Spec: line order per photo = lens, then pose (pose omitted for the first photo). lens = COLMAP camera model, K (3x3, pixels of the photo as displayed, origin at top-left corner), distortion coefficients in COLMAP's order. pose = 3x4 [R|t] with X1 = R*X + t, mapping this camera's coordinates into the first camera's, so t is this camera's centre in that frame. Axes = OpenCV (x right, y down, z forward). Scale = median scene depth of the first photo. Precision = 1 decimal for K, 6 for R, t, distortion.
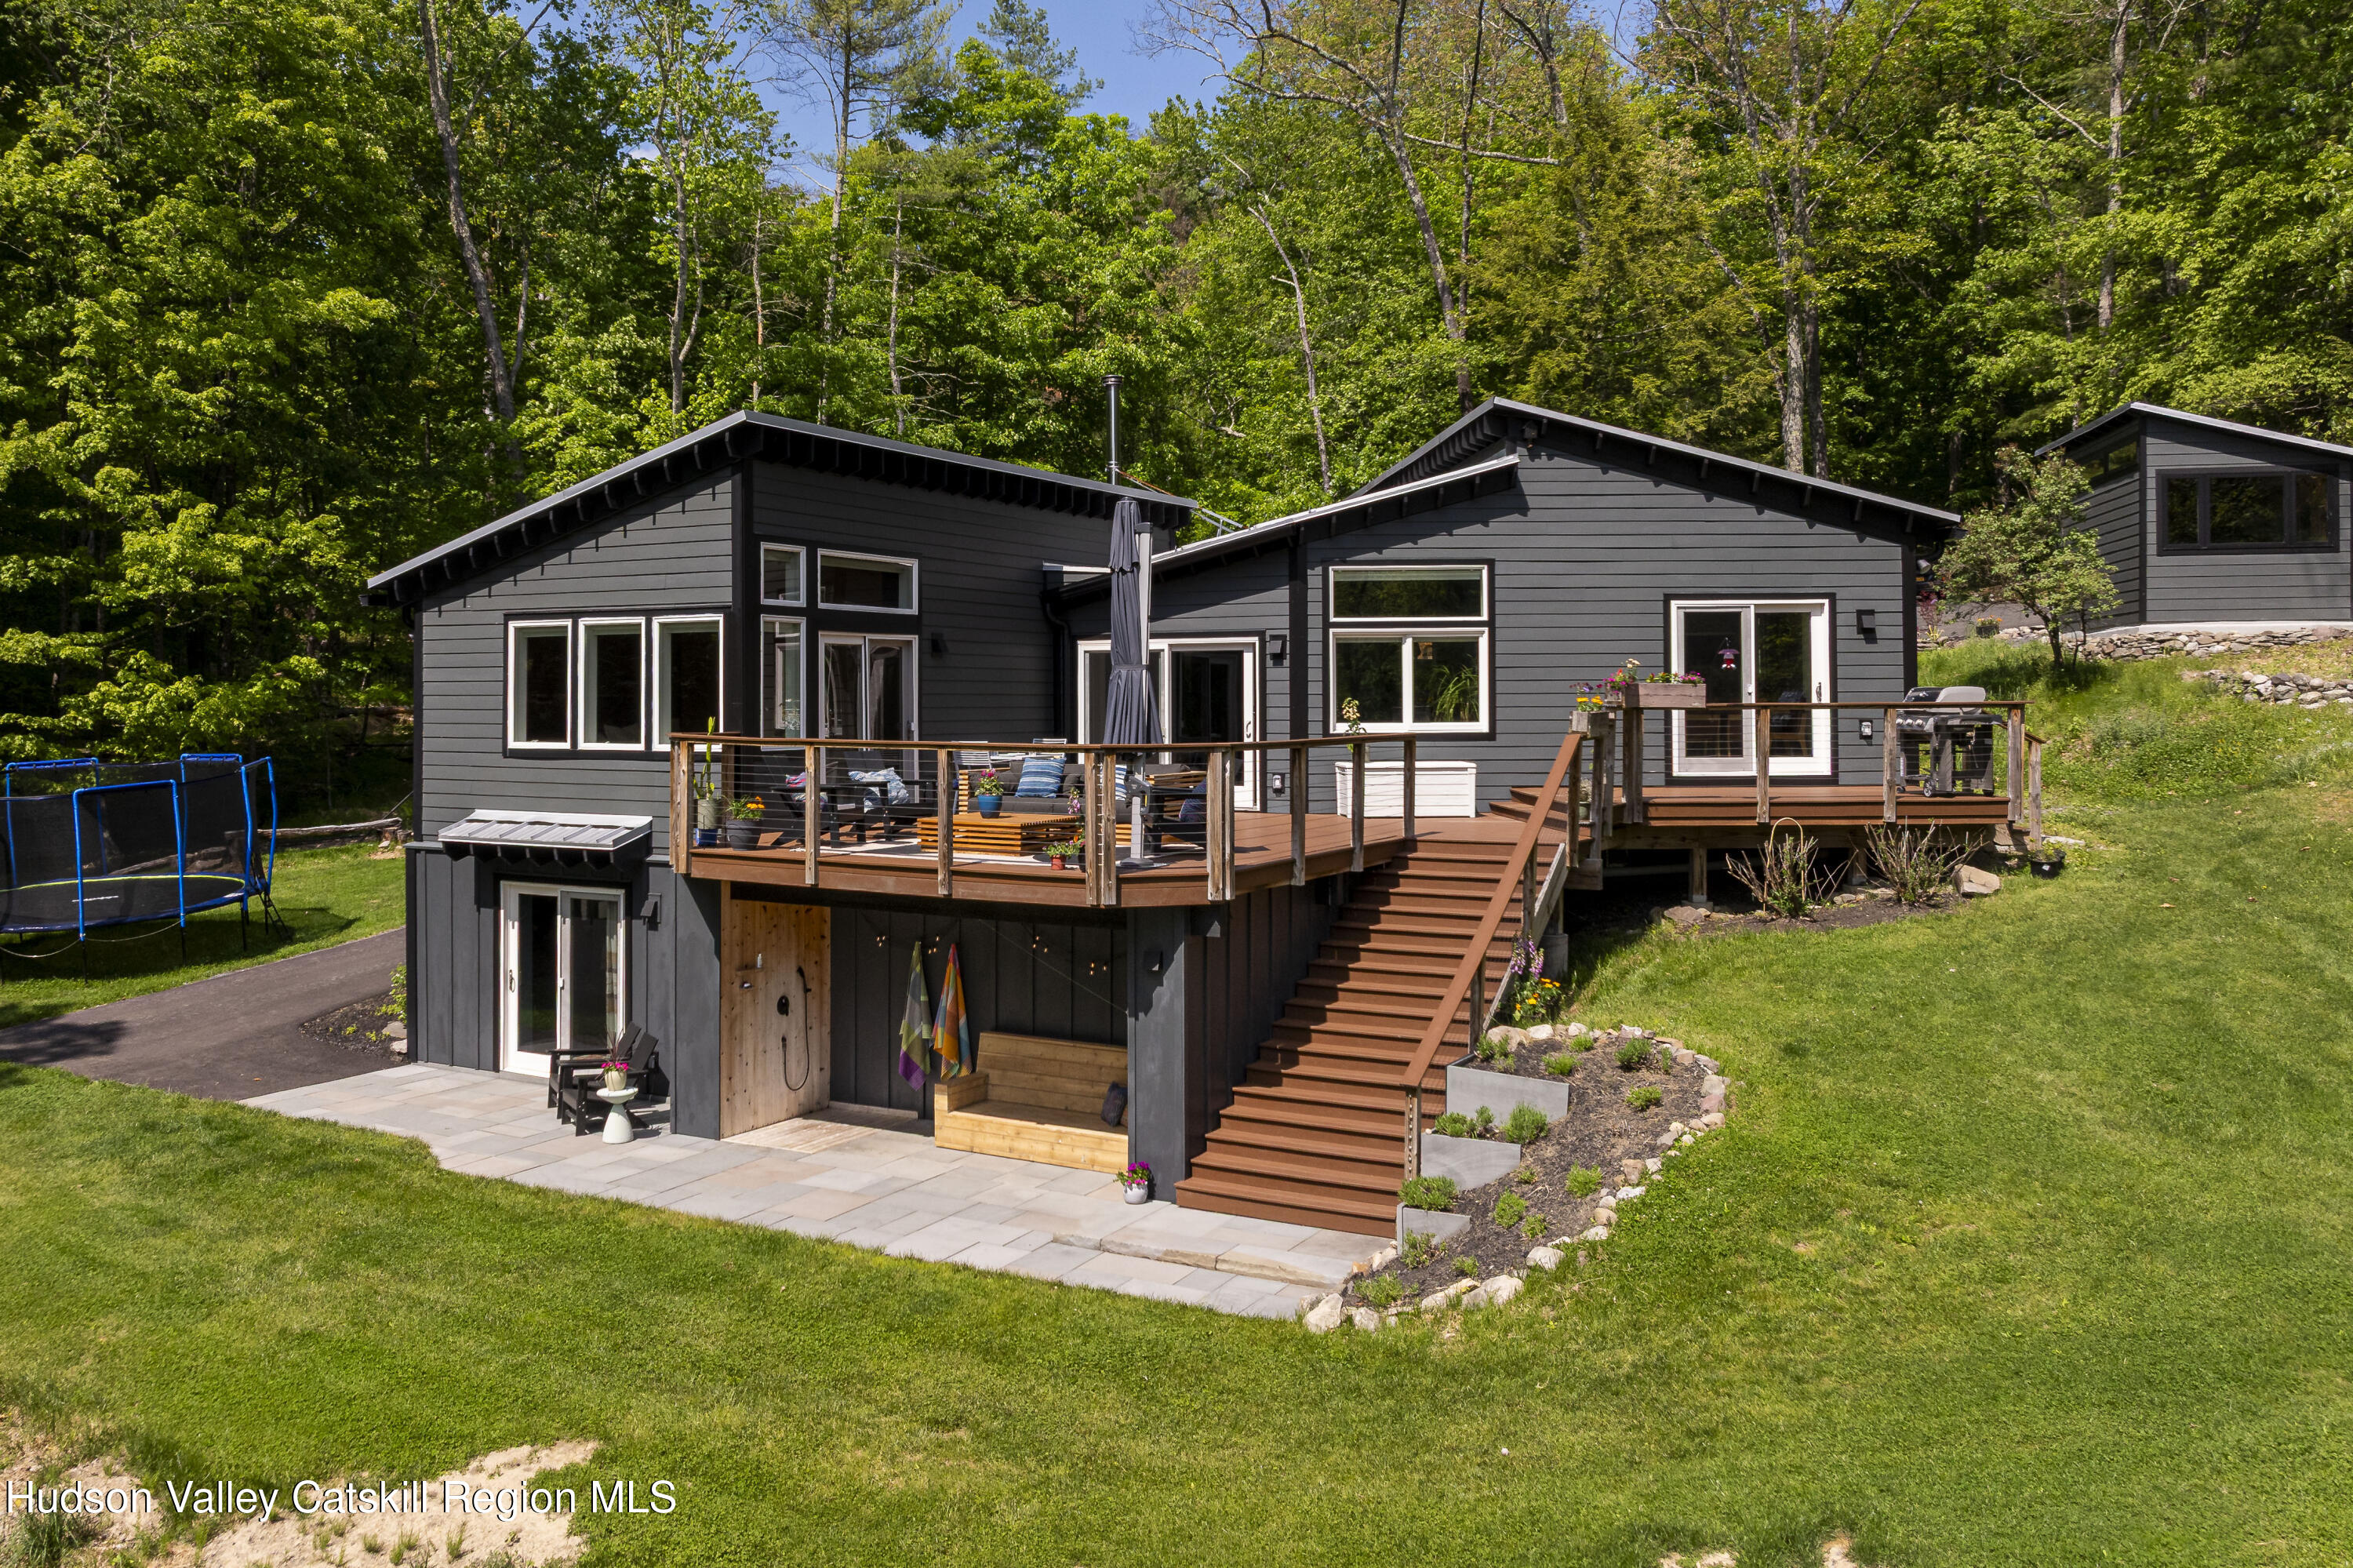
lens RADIAL K [[1636.7, 0, 987.6], [0, 1636.7, 685.8], [0, 0, 1]] dist [-0.044351, 0.005237]
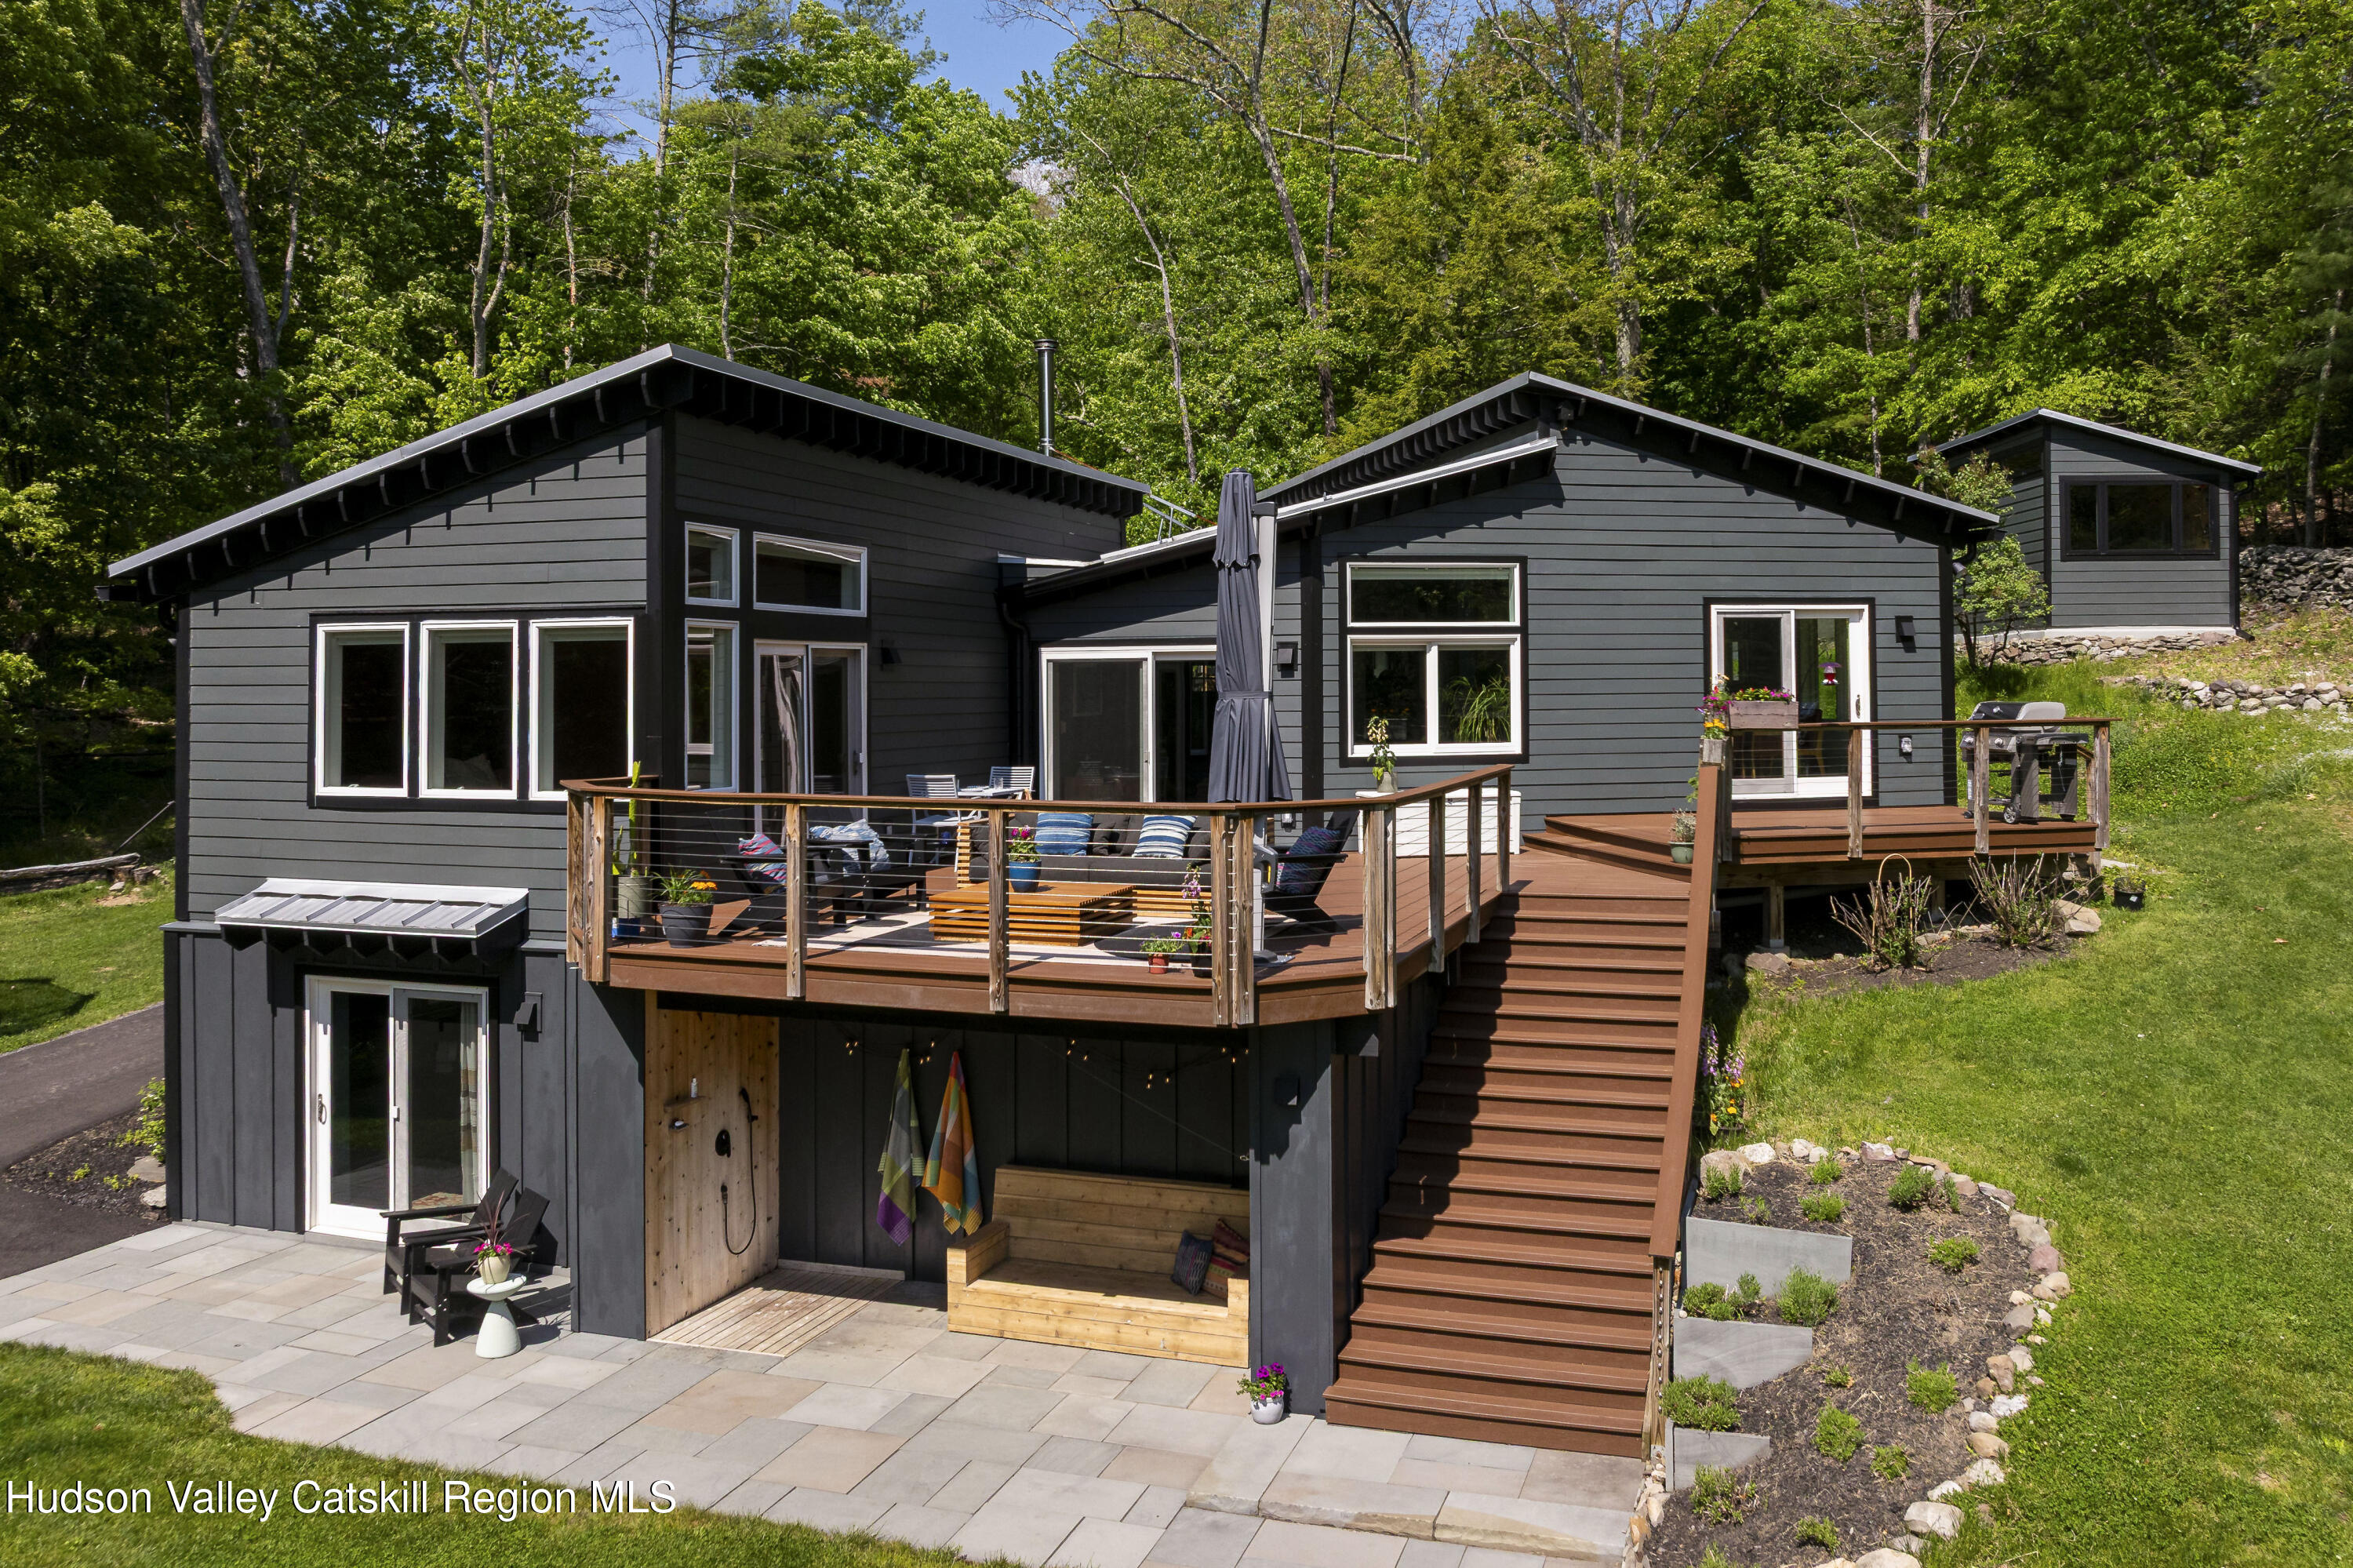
lens RADIAL K [[1636.7, 0, 1148.7], [0, 1636.7, 664.4], [0, 0, 1]] dist [-0.044351, 0.005237]
pose [[0.976007, -0.000933, 0.217739, -0.082247], [0.002847, 0.999960, -0.008475, -0.013273], [-0.217722, 0.008892, 0.975970, 0.195131]]
